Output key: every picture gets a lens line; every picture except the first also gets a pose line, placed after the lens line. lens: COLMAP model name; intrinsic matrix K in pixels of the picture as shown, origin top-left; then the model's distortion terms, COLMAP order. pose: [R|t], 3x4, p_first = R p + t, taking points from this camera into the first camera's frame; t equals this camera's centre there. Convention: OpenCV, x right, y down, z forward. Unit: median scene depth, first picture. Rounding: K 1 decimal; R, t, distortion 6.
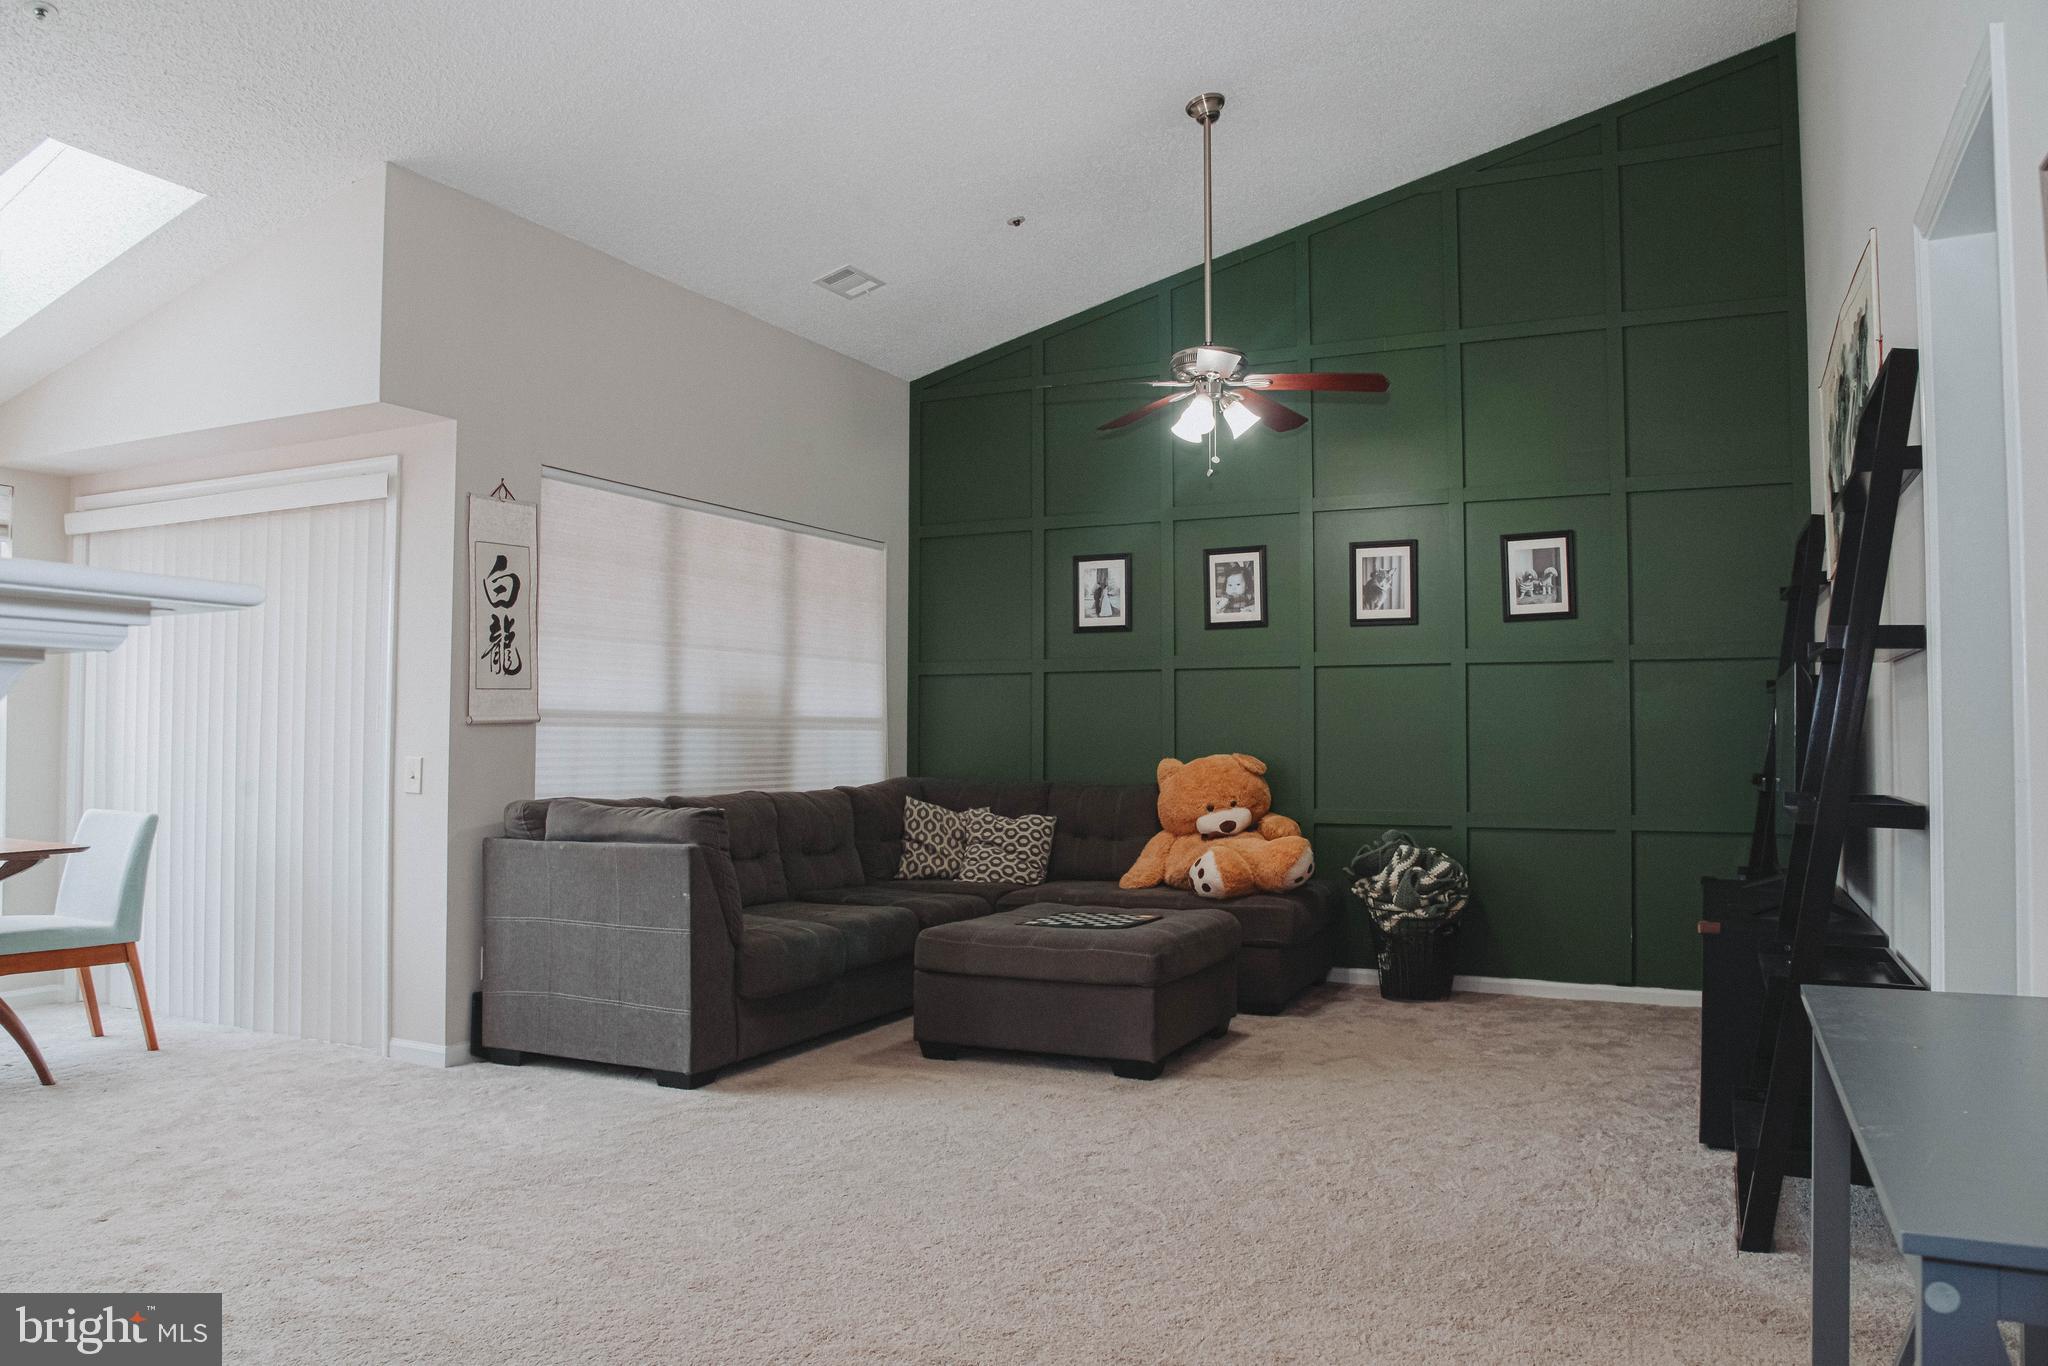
lens RADIAL K [[1517.8, 0, 1021.2], [0, 1517.8, 674.9], [0, 0, 1]] dist [-0.076979, 0.028052]
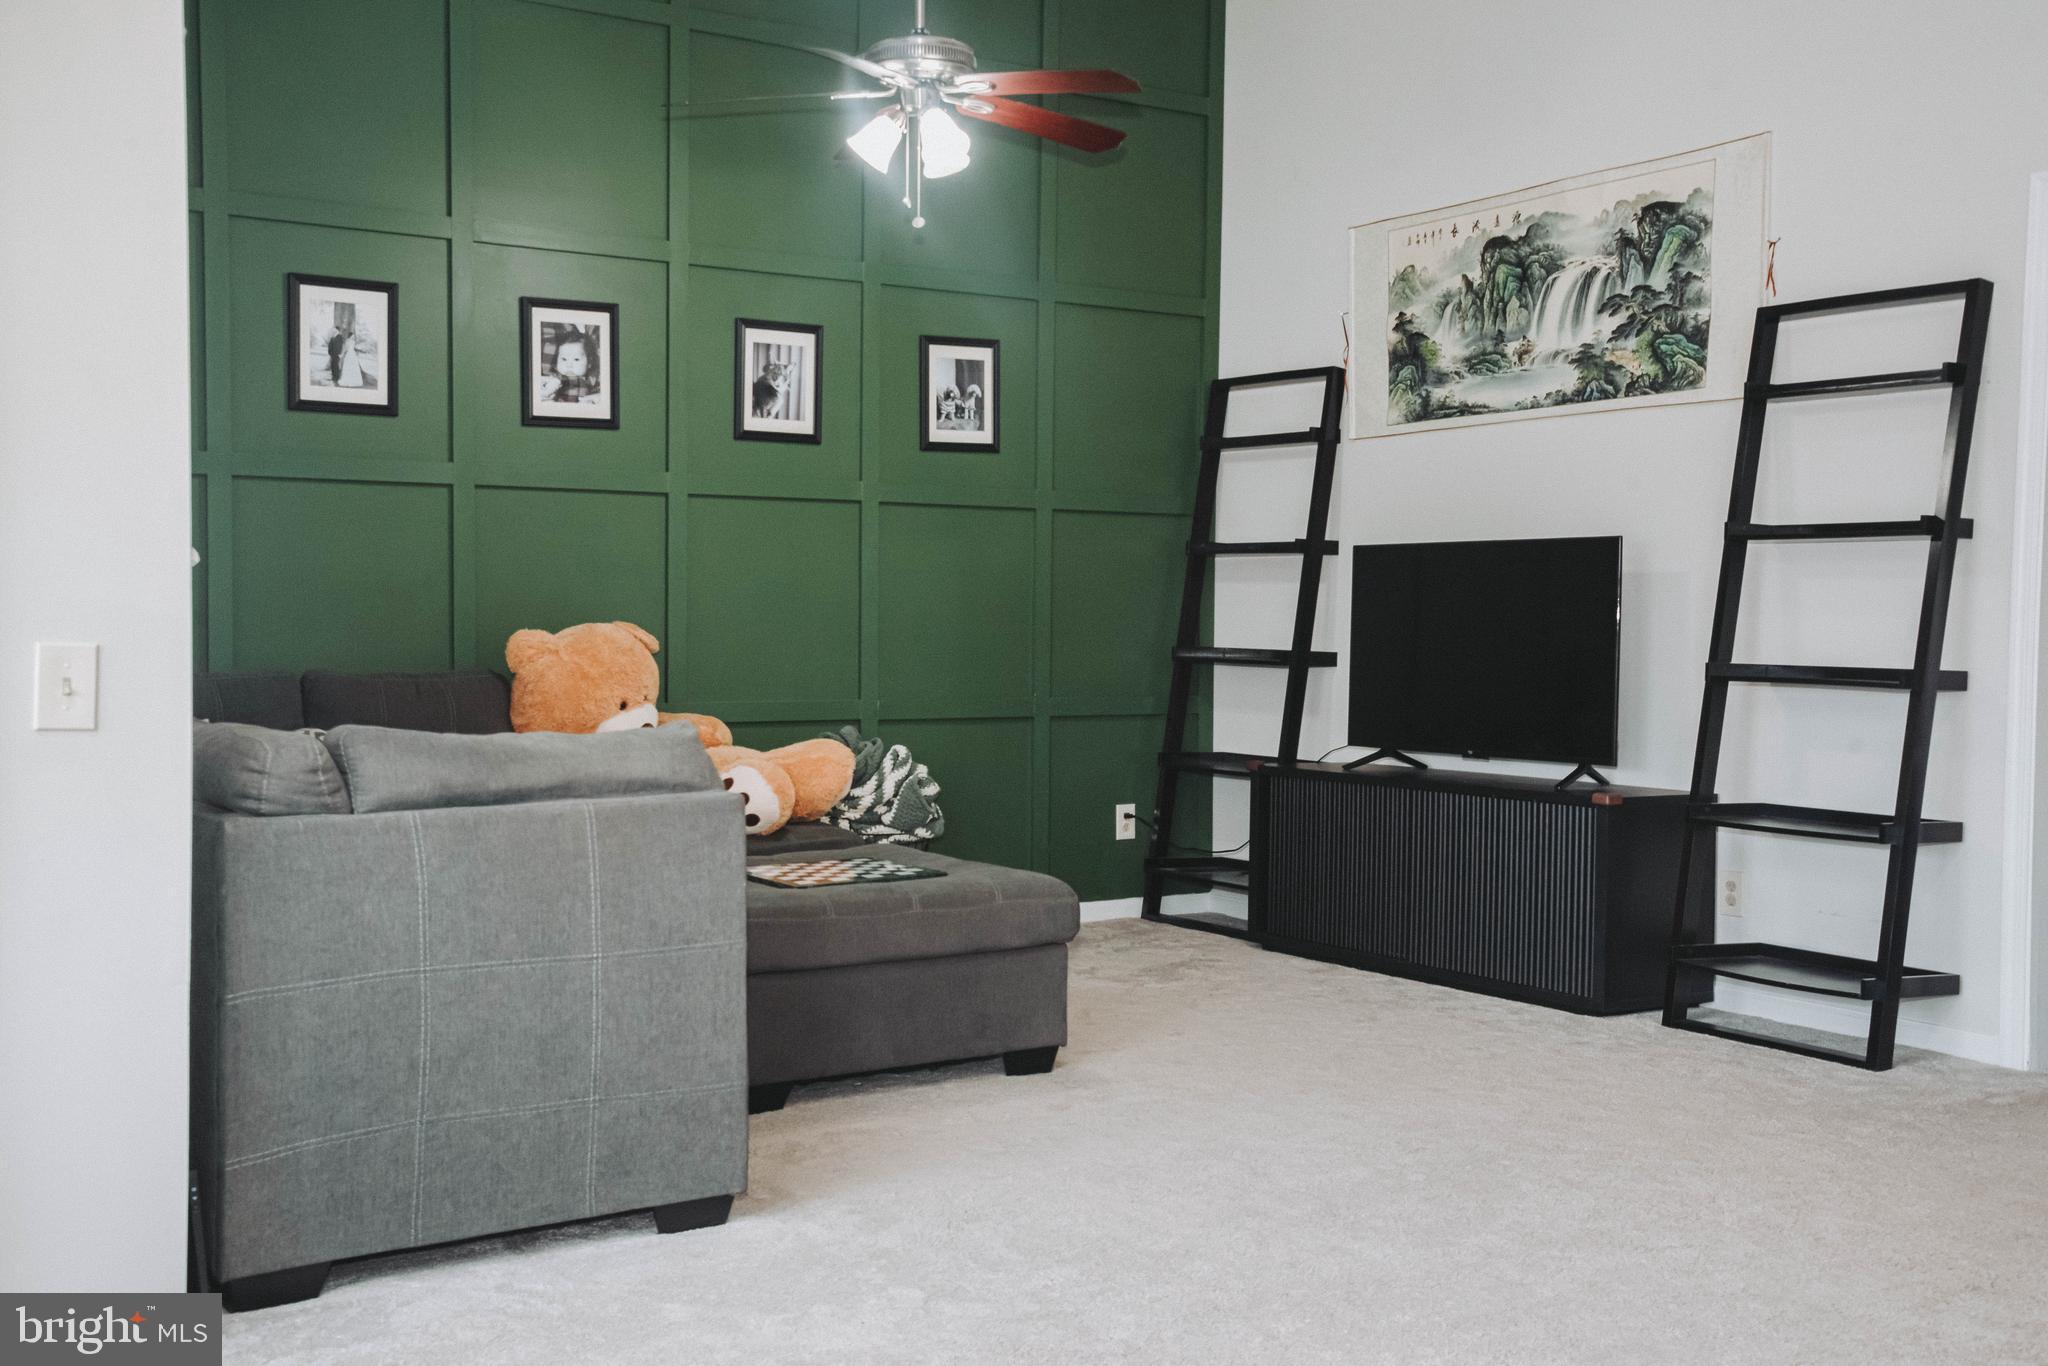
lens RADIAL K [[2358.3, 0, 1018.4], [0, 2358.3, 687.5], [0, 0, 1]] dist [0.132922, 0.000000]
pose [[0.515583, -0.026432, 0.856432, -0.660358], [-0.051070, 0.996799, 0.061508, 0.008285], [-0.855316, -0.075450, 0.512583, 0.321400]]
